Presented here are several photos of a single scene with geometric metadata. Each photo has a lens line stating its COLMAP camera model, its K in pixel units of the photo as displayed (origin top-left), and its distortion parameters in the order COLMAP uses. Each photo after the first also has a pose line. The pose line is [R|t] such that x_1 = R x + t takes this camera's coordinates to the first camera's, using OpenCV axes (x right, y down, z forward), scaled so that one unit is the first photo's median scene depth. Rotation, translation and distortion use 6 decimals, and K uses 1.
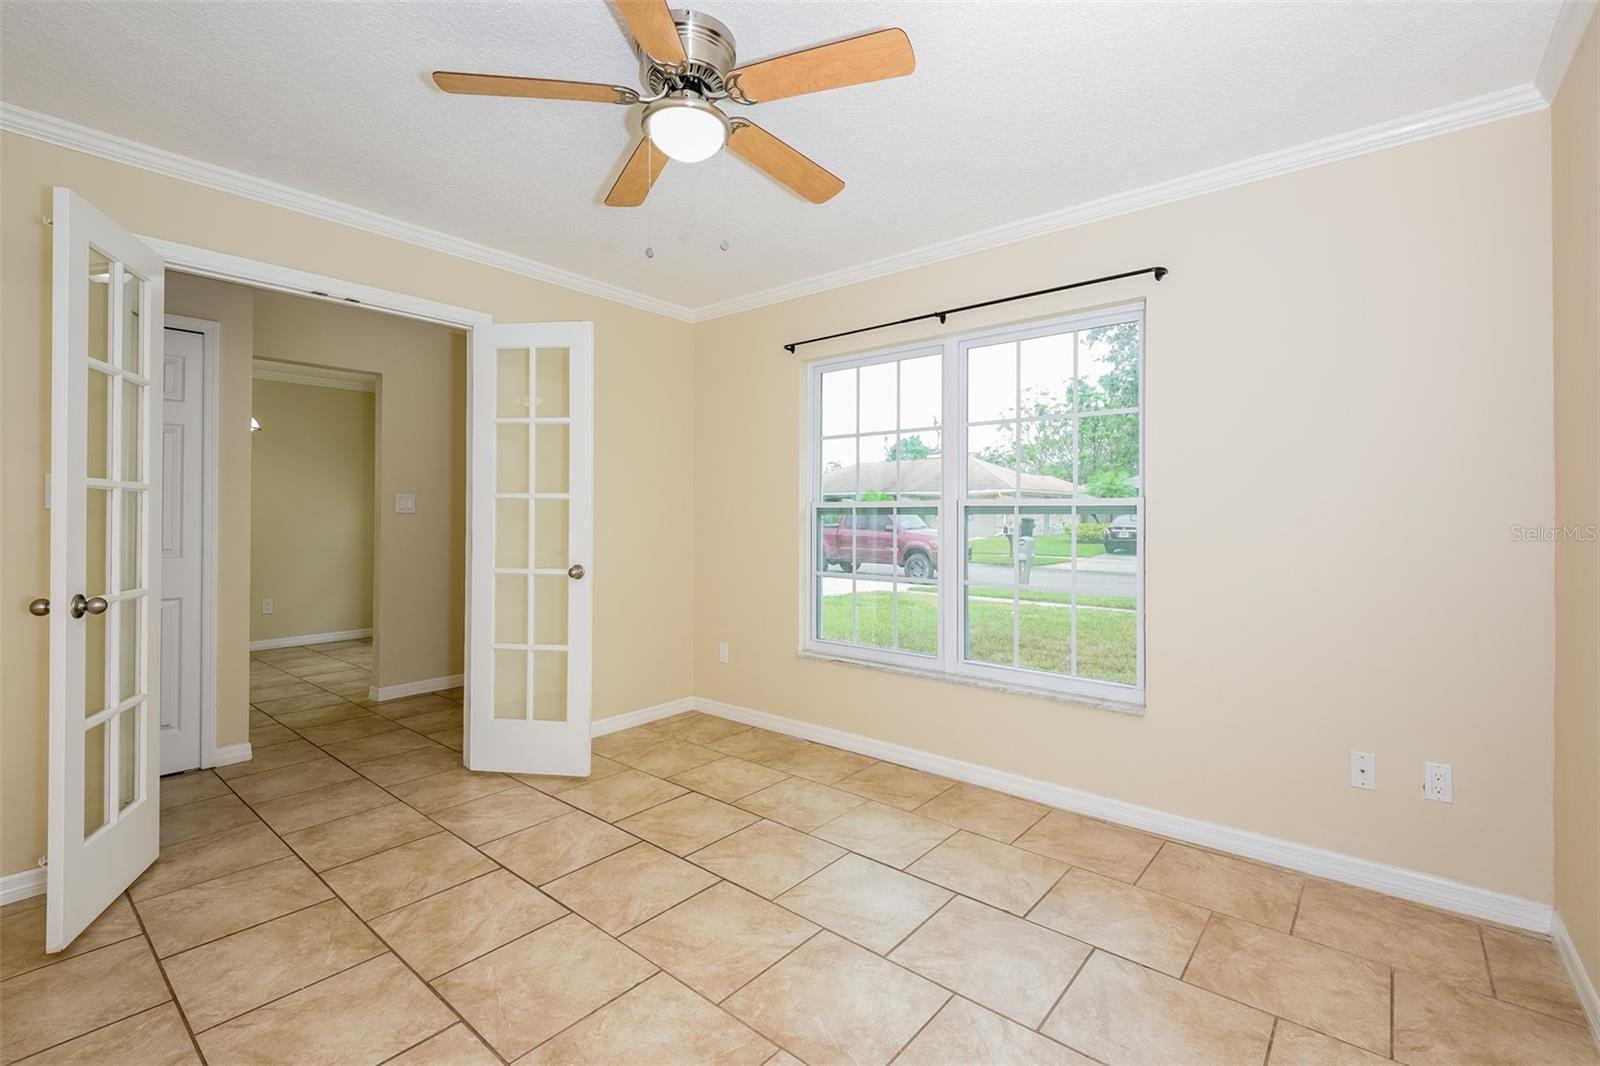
lens RADIAL K [[702.9, 0, 807.0], [0, 702.9, 518.1], [0, 0, 1]] dist [0.029410, -0.017773]
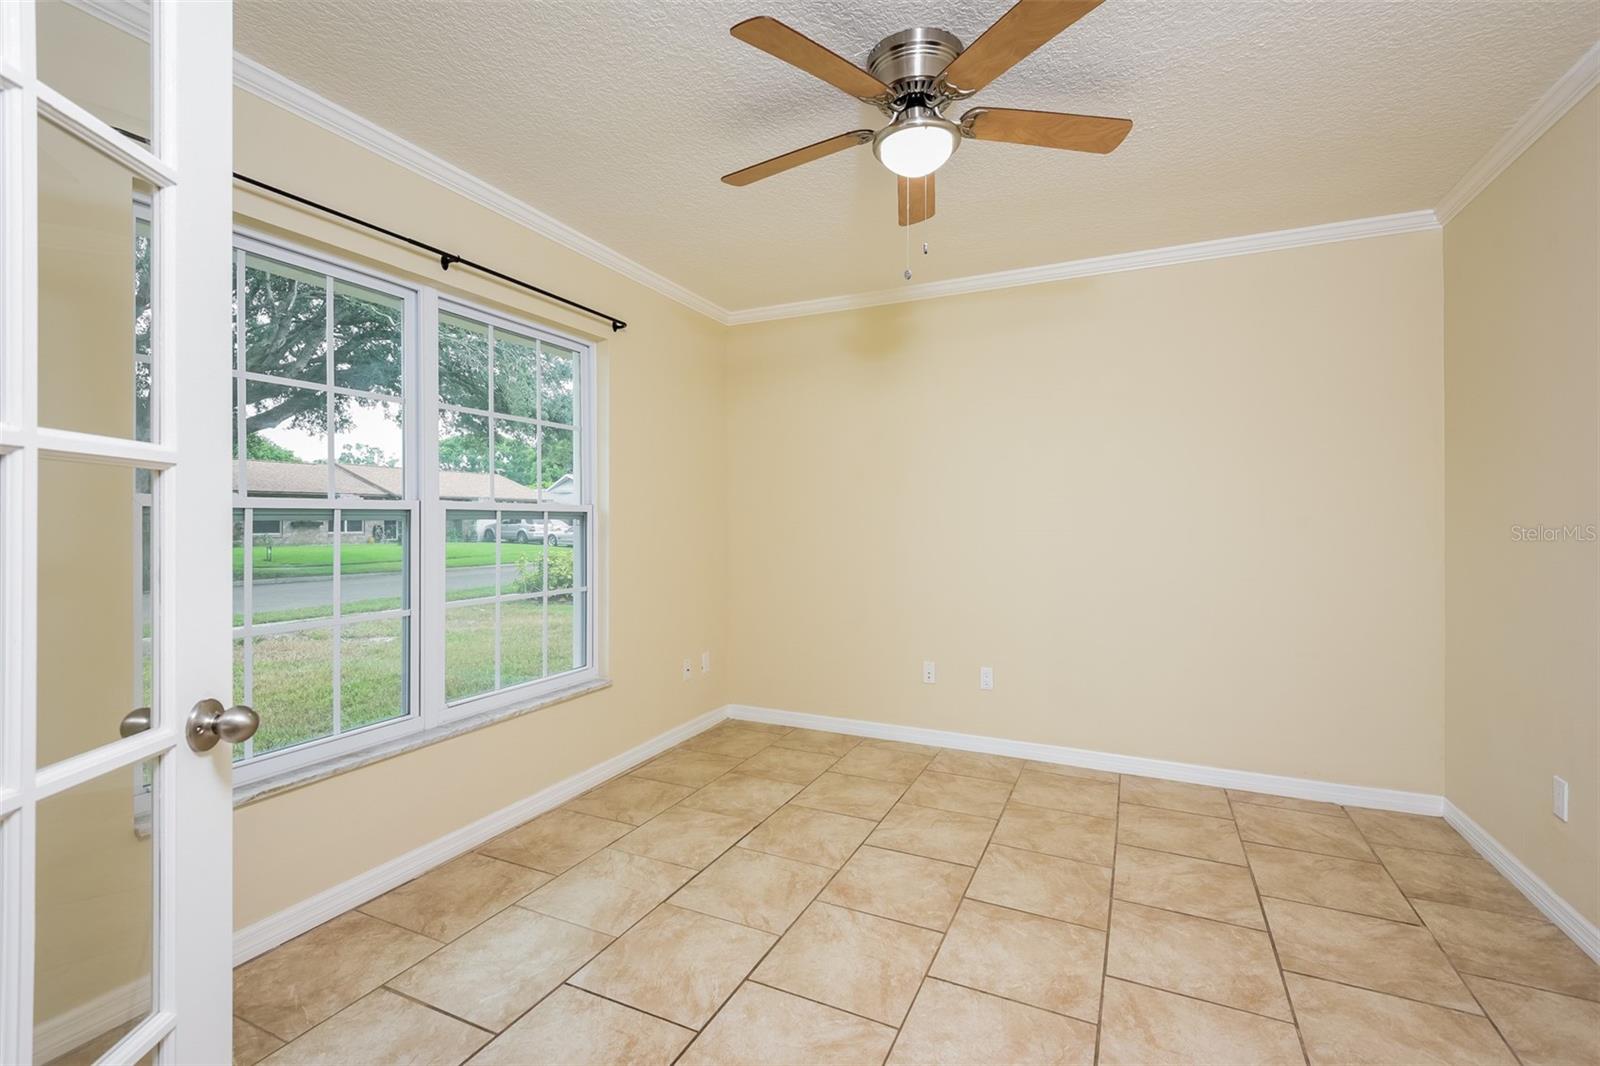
lens RADIAL K [[702.9, 0, 807.0], [0, 702.9, 518.1], [0, 0, 1]] dist [0.029410, -0.017773]
pose [[-0.253217, -0.002411, 0.967407, -0.790253], [0.004335, 0.999984, 0.003626, -0.009299], [-0.967400, 0.005112, -0.253202, 0.990054]]
